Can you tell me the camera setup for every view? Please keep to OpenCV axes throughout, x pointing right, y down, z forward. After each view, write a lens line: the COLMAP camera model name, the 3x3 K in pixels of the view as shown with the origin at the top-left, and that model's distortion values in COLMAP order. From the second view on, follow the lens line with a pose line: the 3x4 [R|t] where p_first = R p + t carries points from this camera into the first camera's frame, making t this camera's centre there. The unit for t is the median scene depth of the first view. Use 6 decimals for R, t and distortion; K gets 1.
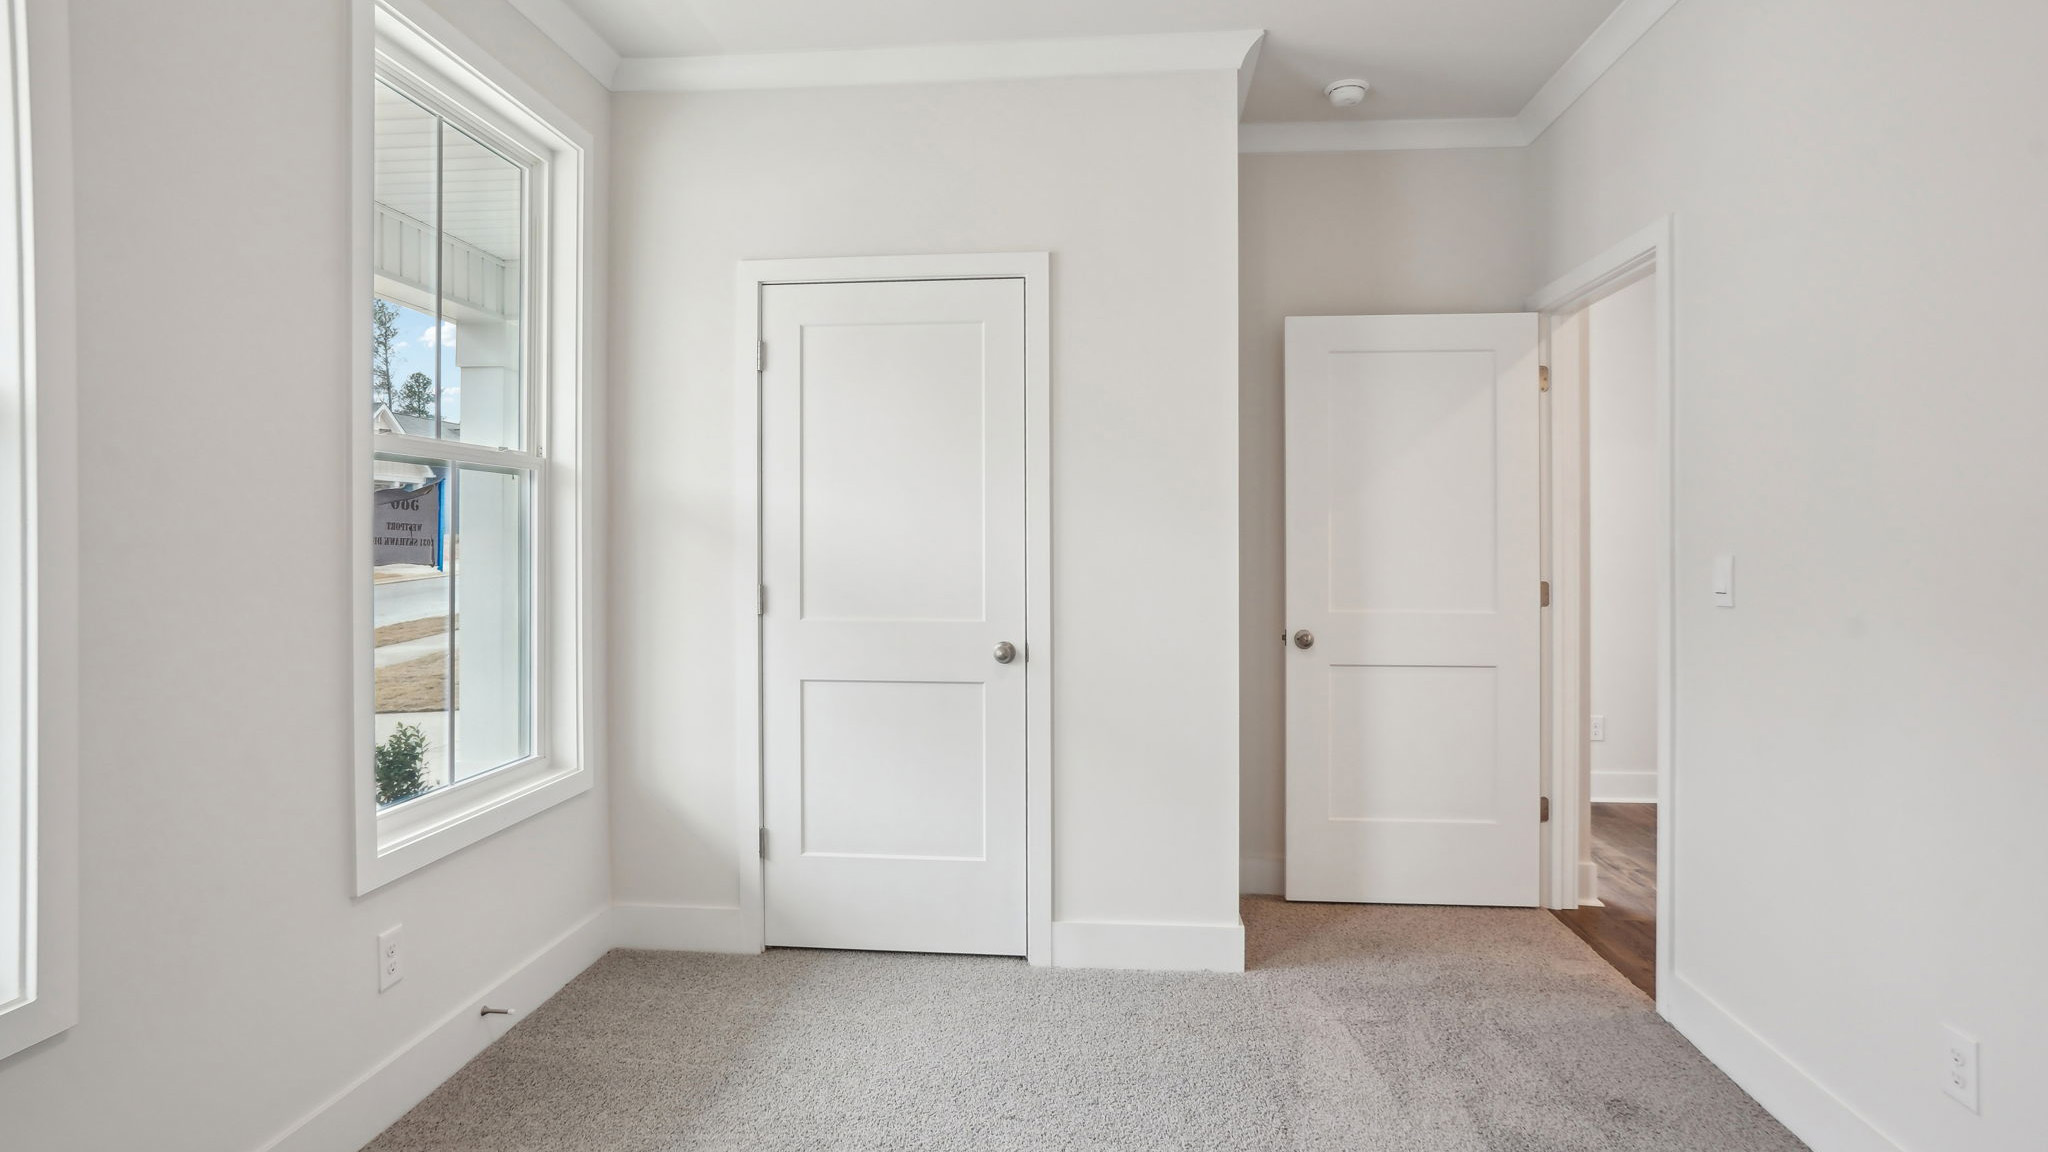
lens RADIAL K [[1109.8, 0, 1018.1], [0, 1109.8, 583.3], [0, 0, 1]] dist [-0.055697, 0.053233]
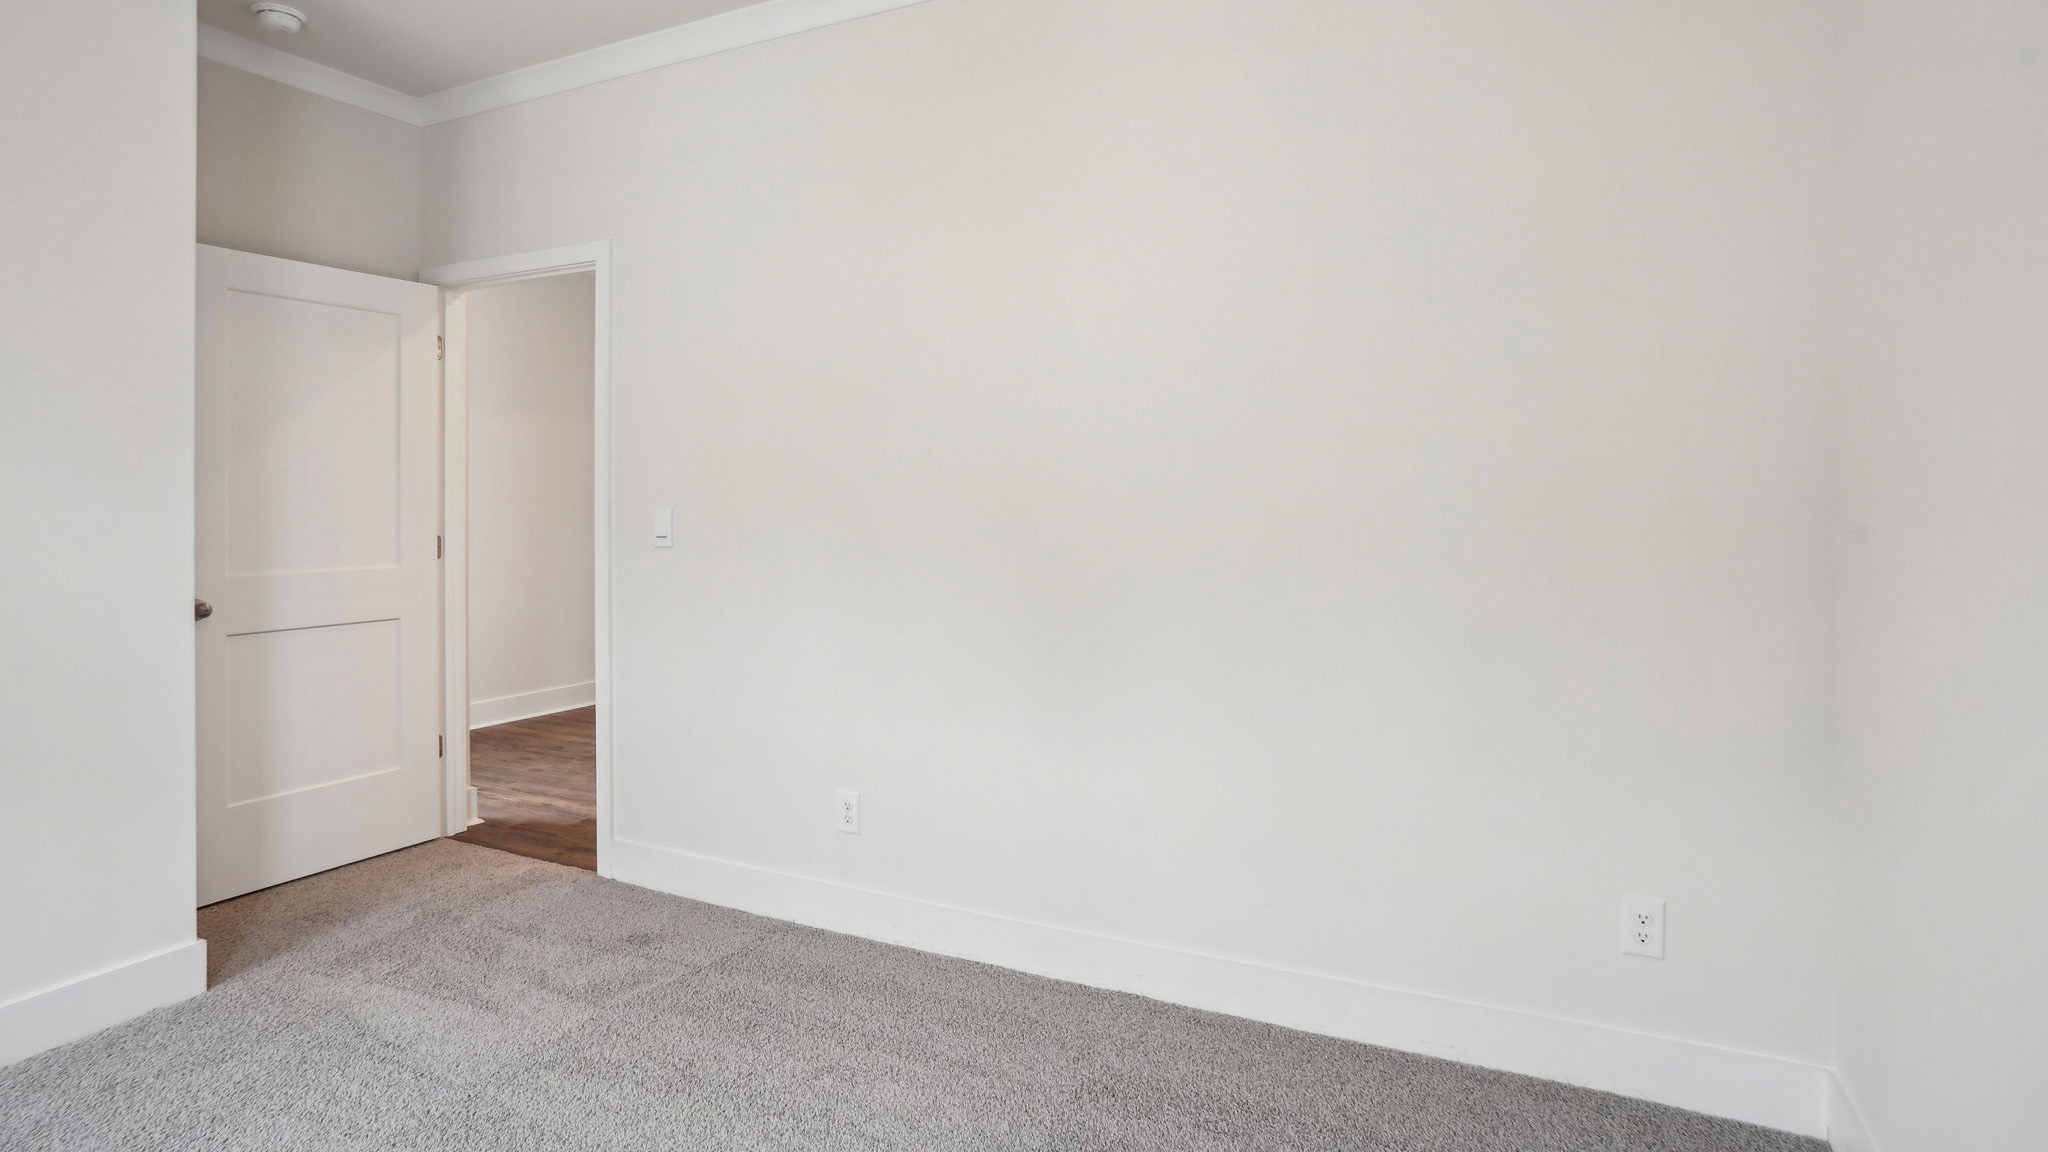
lens RADIAL K [[1109.8, 0, 1018.1], [0, 1109.8, 583.3], [0, 0, 1]] dist [-0.055697, 0.053233]
pose [[0.395480, -0.079271, 0.915047, -0.320637], [0.038614, 0.996823, 0.069667, -0.008614], [-0.917662, 0.007782, 0.397285, 0.054443]]
